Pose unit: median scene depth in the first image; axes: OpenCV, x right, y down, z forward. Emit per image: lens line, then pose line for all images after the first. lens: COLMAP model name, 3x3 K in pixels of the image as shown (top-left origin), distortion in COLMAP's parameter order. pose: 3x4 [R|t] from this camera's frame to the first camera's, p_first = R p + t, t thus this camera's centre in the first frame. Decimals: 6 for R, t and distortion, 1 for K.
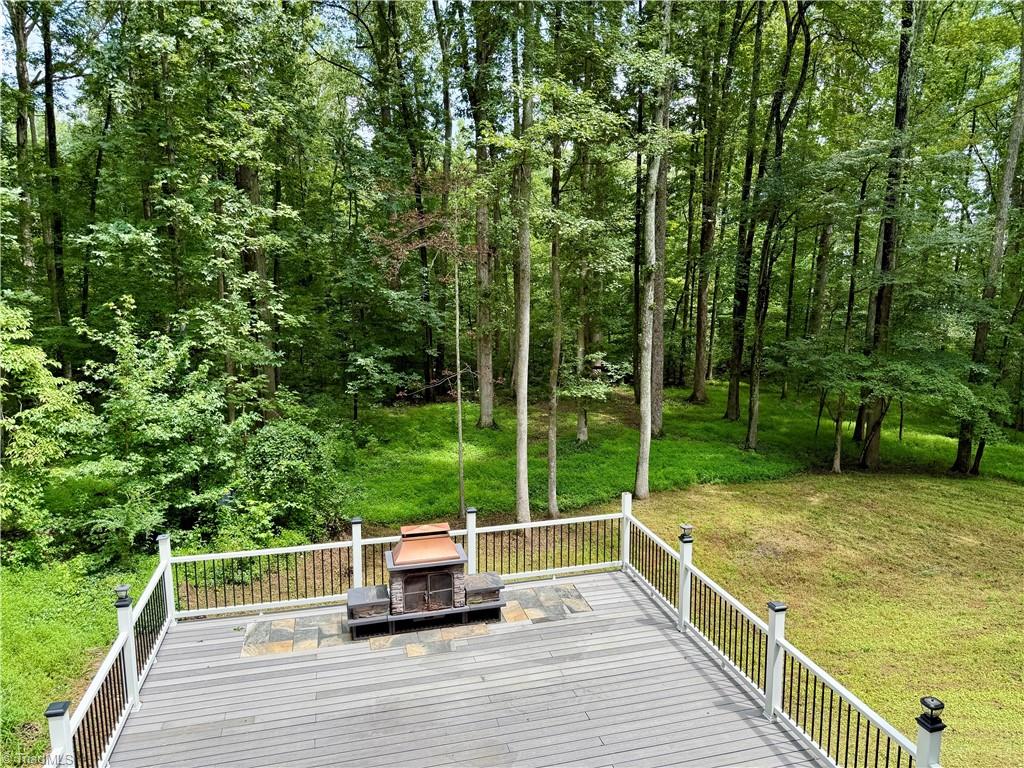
lens RADIAL K [[720.1, 0, 496.6], [0, 720.1, 379.0], [0, 0, 1]] dist [0.082723, -0.123415]
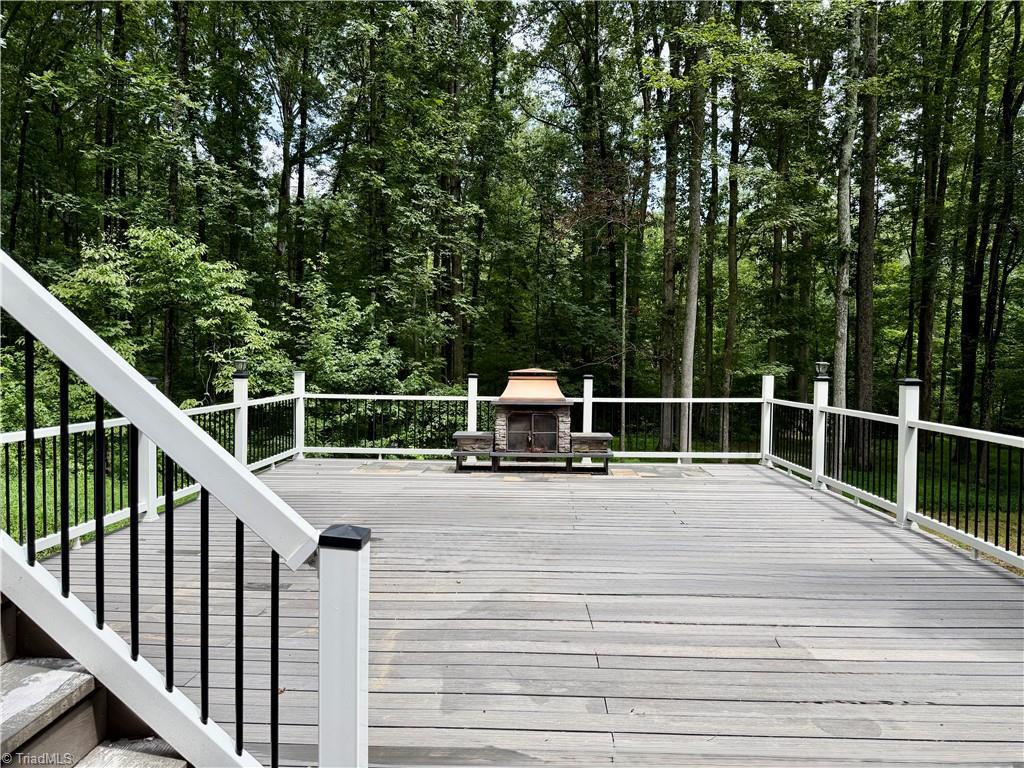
lens RADIAL K [[712.6, 0, 505.8], [0, 712.6, 385.4], [0, 0, 1]] dist [0.146972, -0.282264]
pose [[0.961791, 0.031083, -0.272016, 0.076427], [-0.061489, 0.992677, -0.103978, 0.193891], [0.266792, 0.116731, 0.956659, 0.037270]]
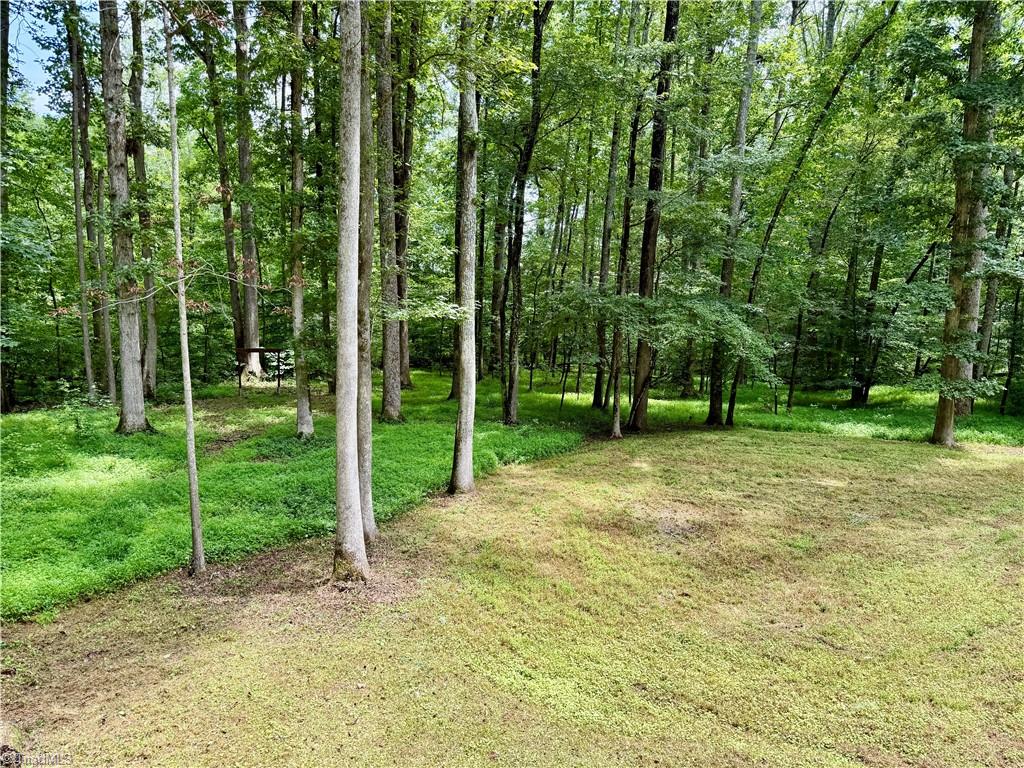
lens RADIAL K [[712.6, 0, 505.8], [0, 712.6, 385.4], [0, 0, 1]] dist [0.146972, -0.282264]
pose [[0.822159, -0.051830, 0.566893, -0.203547], [0.069636, 0.997524, -0.009790, 0.109910], [-0.564983, 0.047525, 0.823733, 0.622215]]
